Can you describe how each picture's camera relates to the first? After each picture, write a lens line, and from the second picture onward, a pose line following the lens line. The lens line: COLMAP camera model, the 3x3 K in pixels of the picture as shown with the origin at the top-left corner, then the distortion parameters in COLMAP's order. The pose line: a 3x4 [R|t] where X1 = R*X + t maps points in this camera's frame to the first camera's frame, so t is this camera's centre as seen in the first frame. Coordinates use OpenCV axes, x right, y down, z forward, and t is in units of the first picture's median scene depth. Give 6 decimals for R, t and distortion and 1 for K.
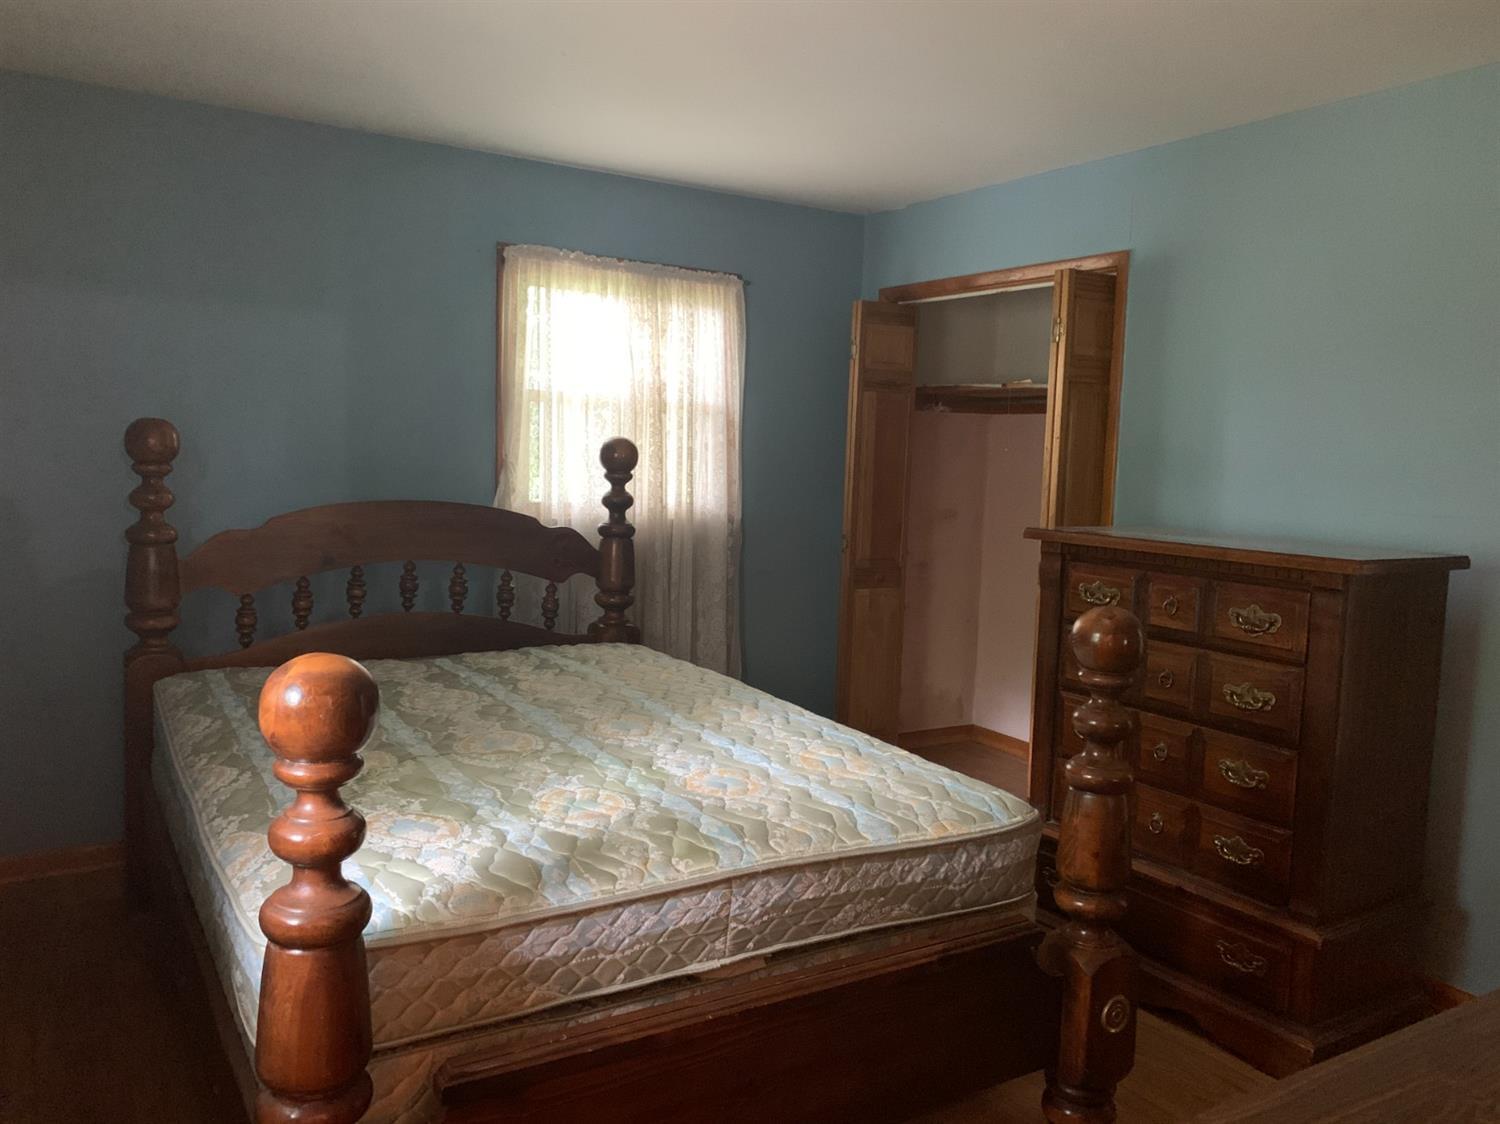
lens RADIAL K [[1146.9, 0, 751.3], [0, 1146.9, 565.7], [0, 0, 1]] dist [-0.010008, -0.004356]
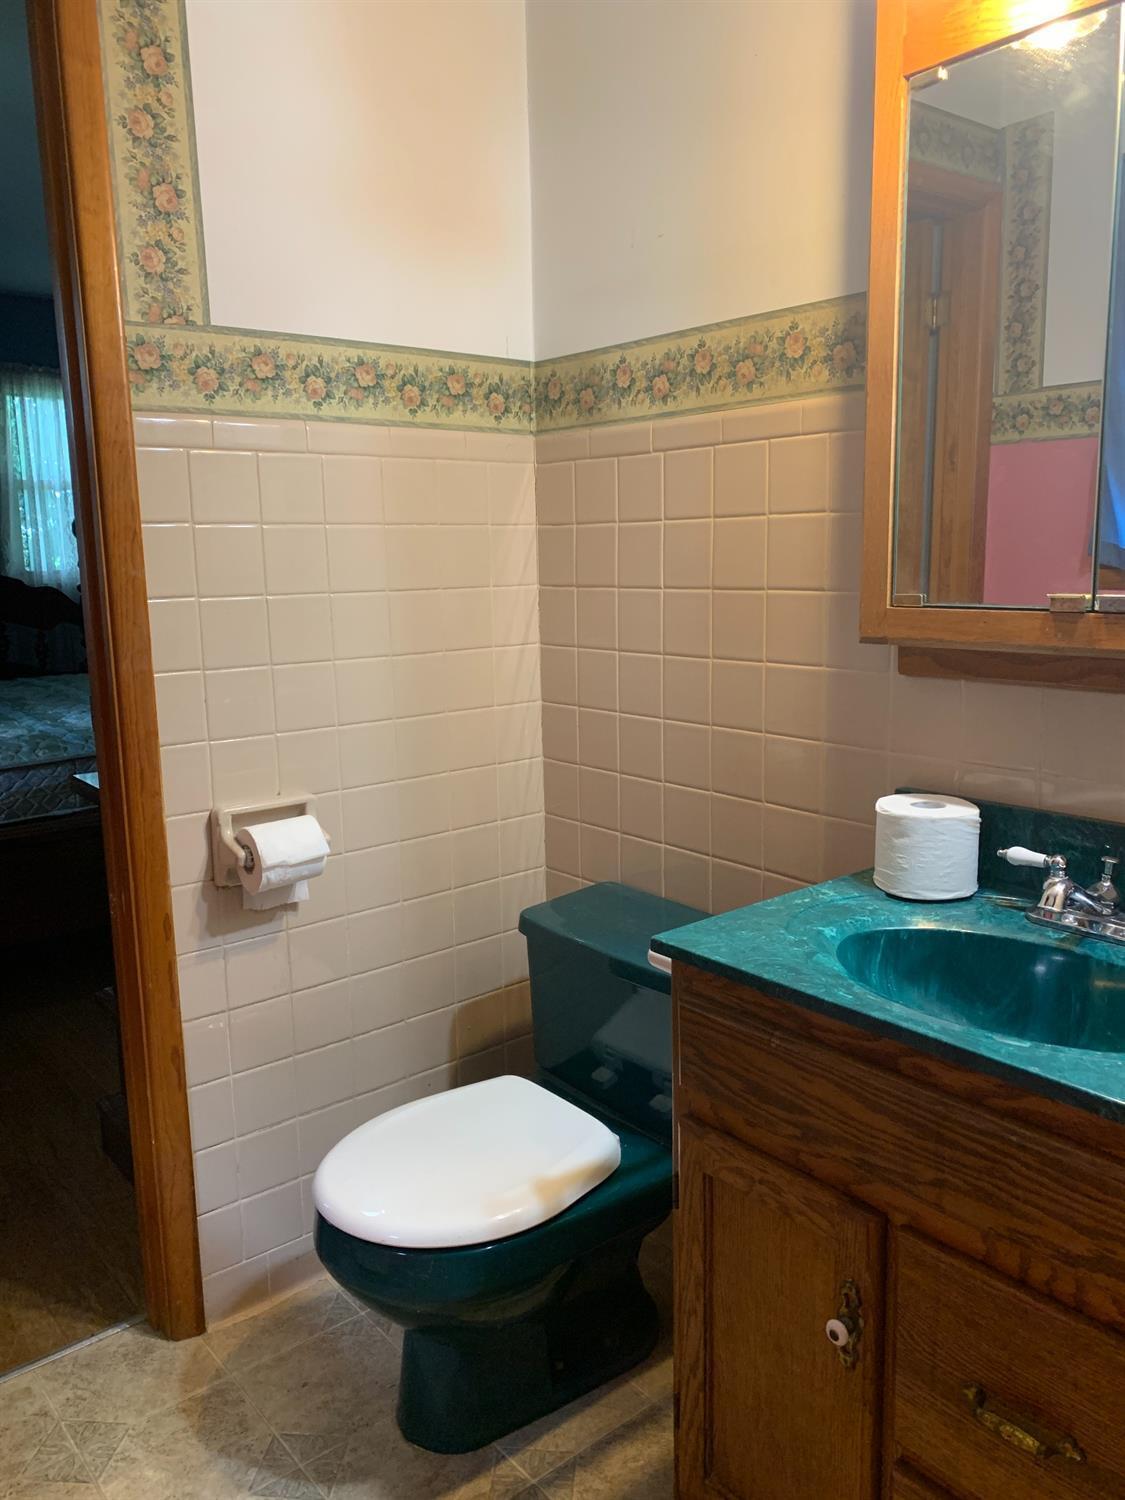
lens RADIAL K [[1146.9, 0, 560.9], [0, 1146.9, 747.6], [0, 0, 1]] dist [-0.010008, -0.004356]
pose [[0.988705, -0.069050, 0.133021, 0.213034], [0.059616, 0.995500, 0.073653, 0.082164], [-0.137509, -0.064891, 0.988373, -0.338520]]
